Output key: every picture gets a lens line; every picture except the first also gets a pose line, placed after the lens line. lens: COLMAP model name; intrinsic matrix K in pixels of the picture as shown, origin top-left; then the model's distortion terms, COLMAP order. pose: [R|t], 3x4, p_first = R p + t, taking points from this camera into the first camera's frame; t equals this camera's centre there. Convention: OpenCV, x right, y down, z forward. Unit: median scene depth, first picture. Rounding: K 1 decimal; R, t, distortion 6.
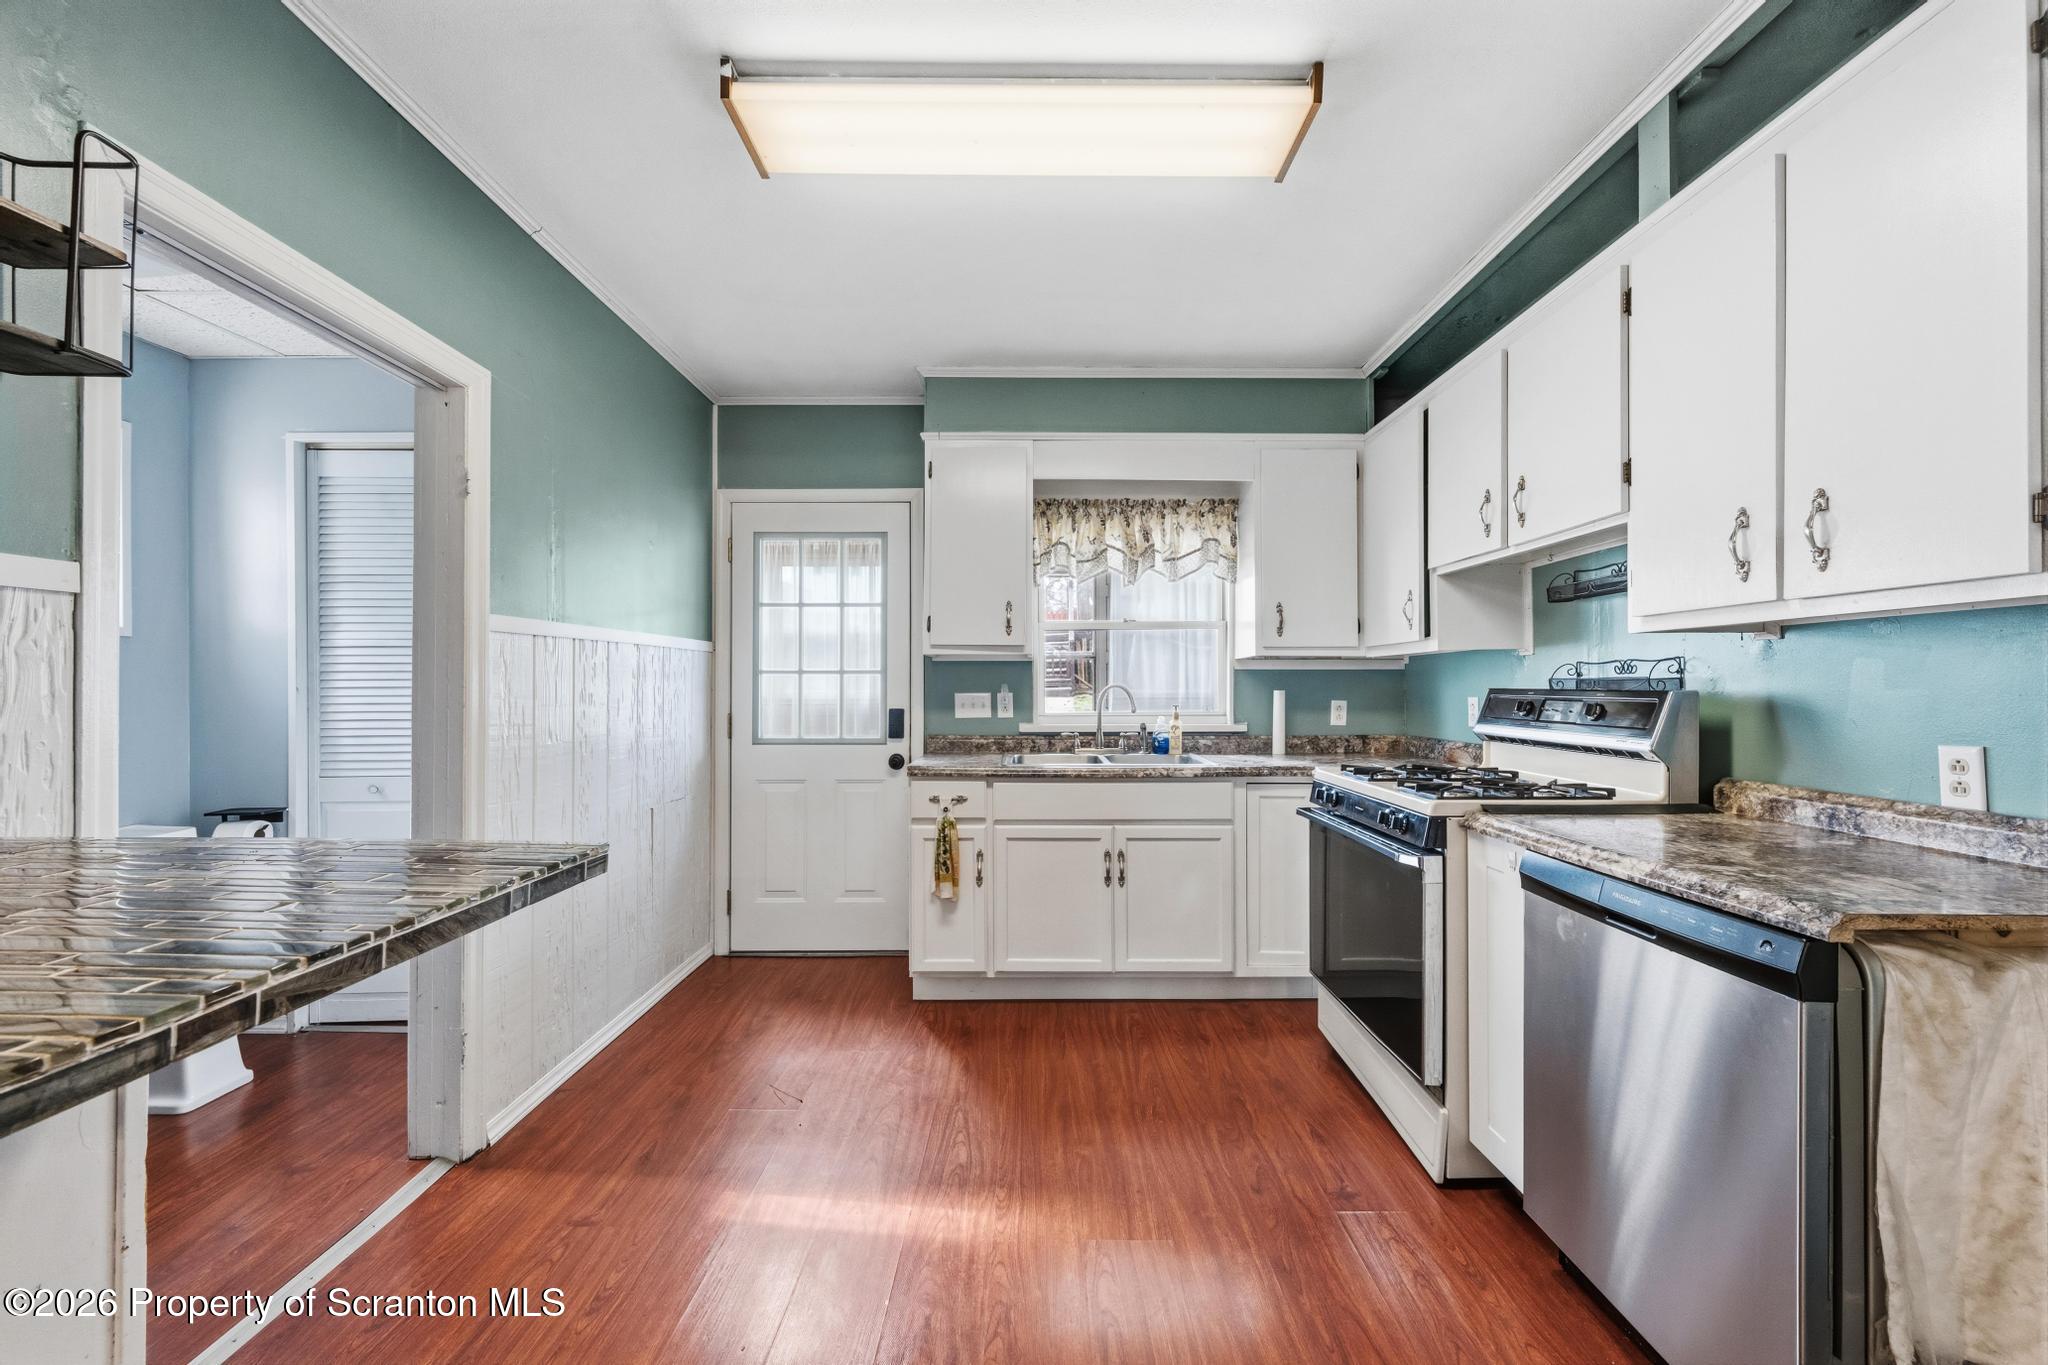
lens RADIAL K [[799.2, 0, 1027.3], [0, 799.2, 681.0], [0, 0, 1]] dist [0.000744, -0.000308]
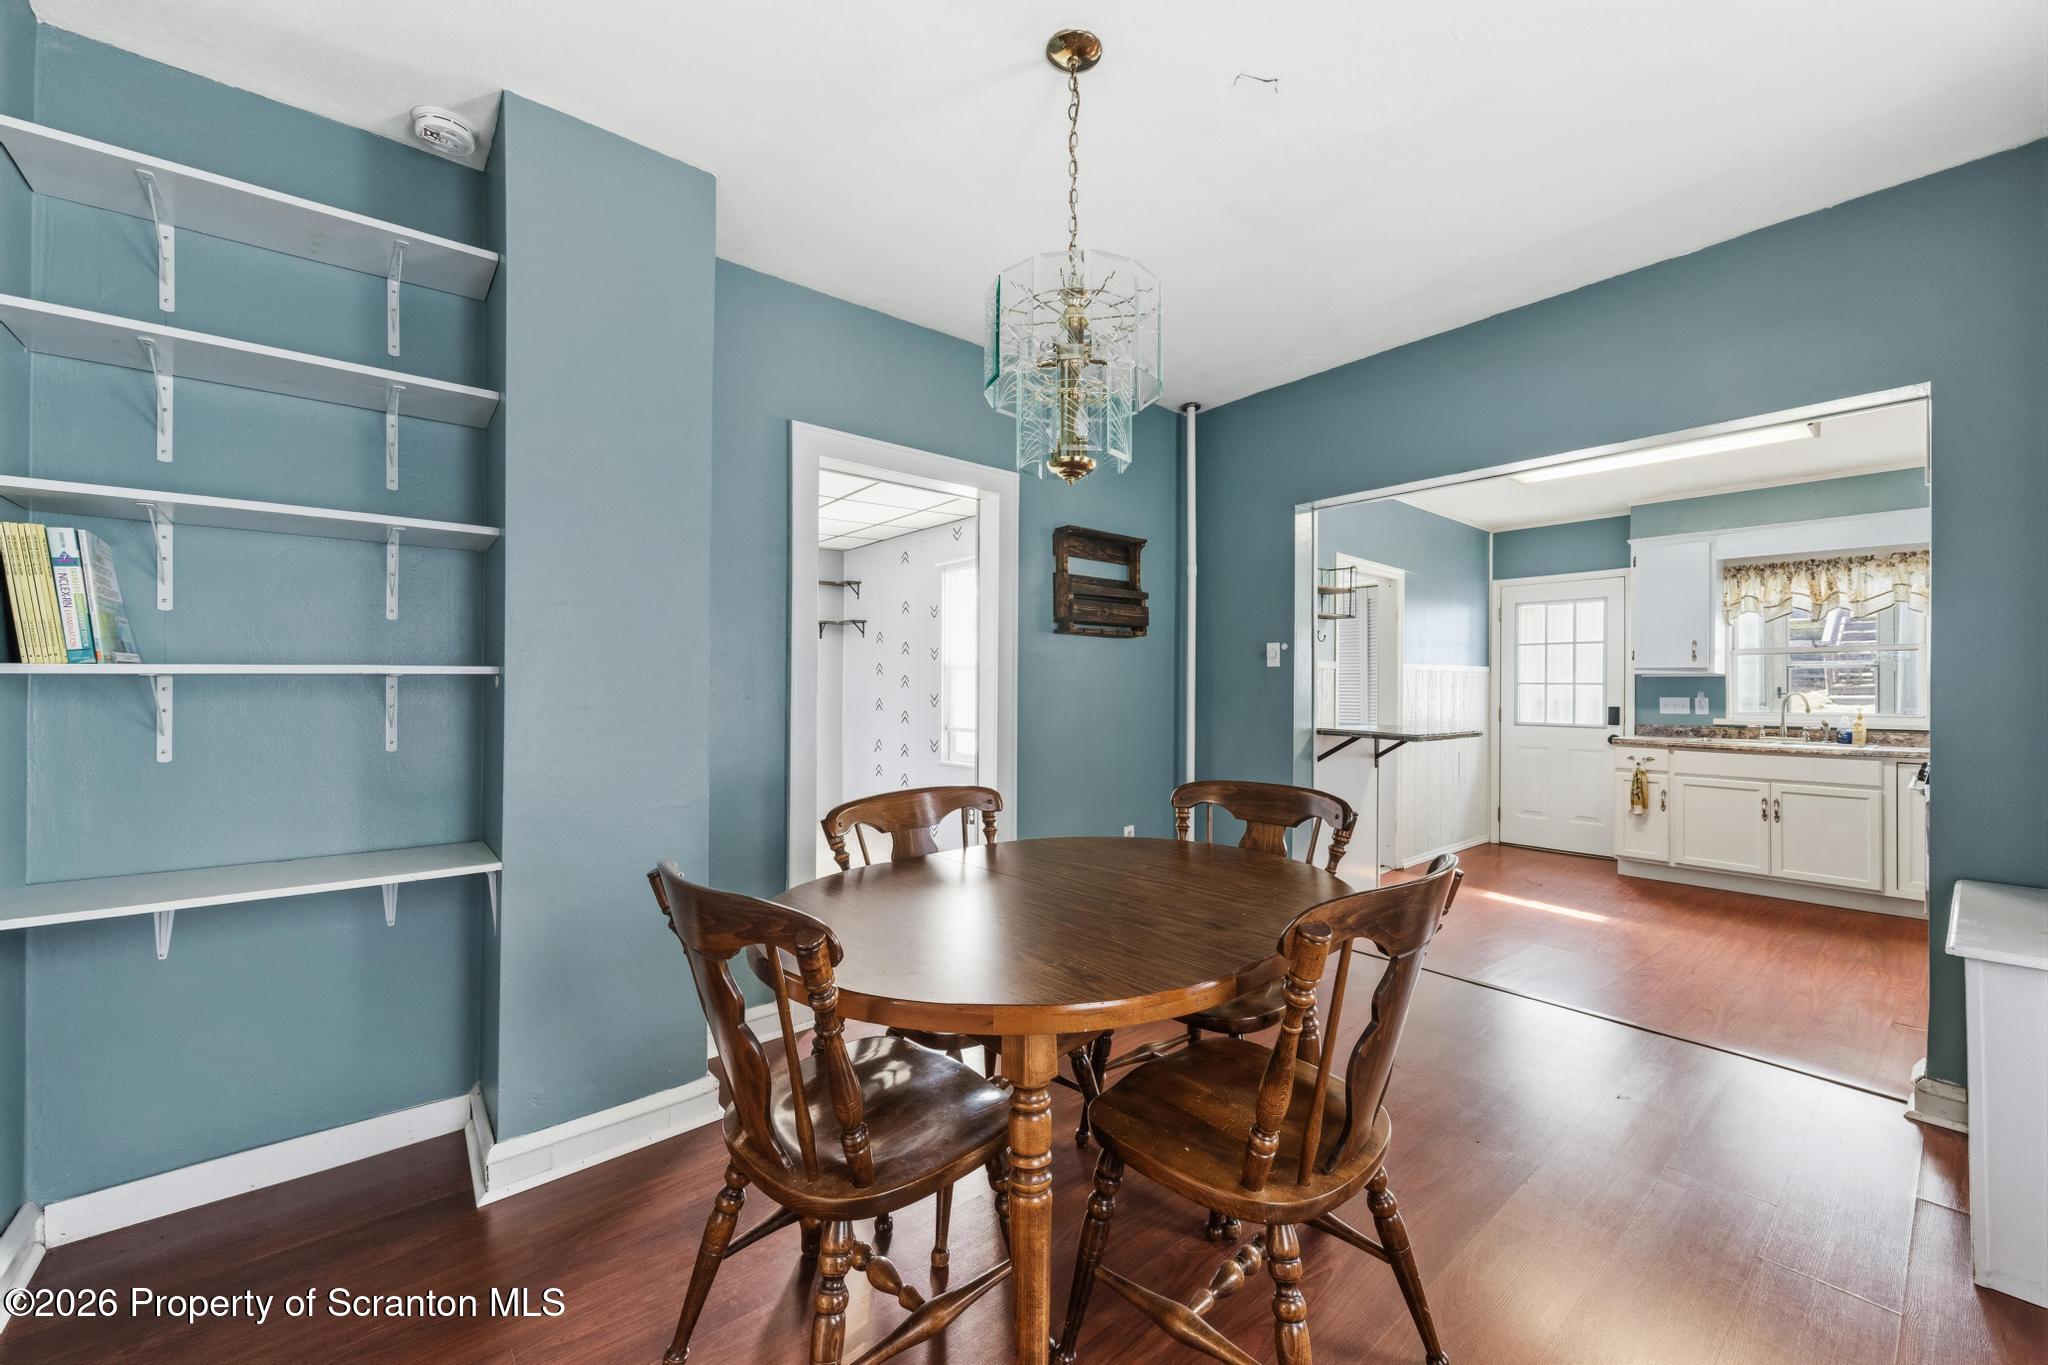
lens RADIAL K [[810.9, 0, 1024.0], [0, 810.9, 682.5], [0, 0, 1]] dist [0.001762, -0.000057]
pose [[0.648744, -0.001038, -0.761006, 0.382507], [0.000457, 0.999999, -0.000974, -0.016187], [0.761006, 0.000285, 0.648744, -1.189821]]
